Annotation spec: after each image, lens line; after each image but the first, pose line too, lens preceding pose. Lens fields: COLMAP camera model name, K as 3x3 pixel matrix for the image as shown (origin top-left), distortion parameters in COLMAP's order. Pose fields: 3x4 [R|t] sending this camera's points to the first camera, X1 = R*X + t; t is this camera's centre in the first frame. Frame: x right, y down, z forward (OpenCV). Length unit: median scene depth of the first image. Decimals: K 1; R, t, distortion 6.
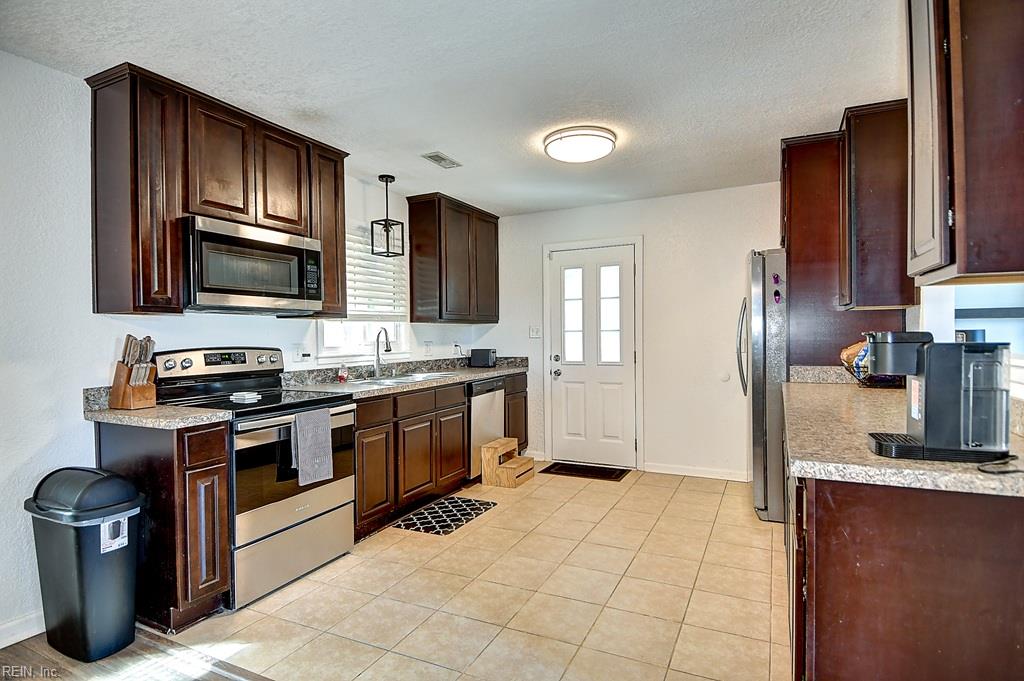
lens RADIAL K [[545.2, 0, 512.0], [0, 545.2, 343.7], [0, 0, 1]] dist [0.015413, -0.012551]
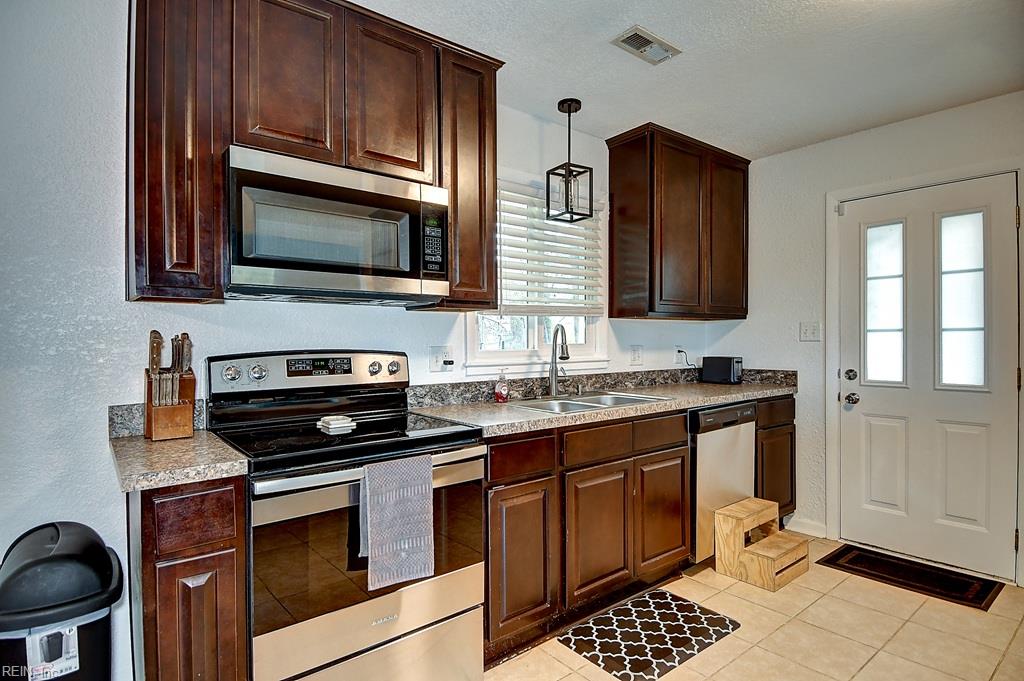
lens RADIAL K [[545.2, 0, 508.7], [0, 545.2, 342.1], [0, 0, 1]] dist [0.015413, -0.012551]
pose [[0.904052, 0.008182, -0.427345, -0.003273], [-0.012122, 0.999905, -0.006500, -0.001922], [0.427251, 0.011057, 0.904065, 0.370214]]
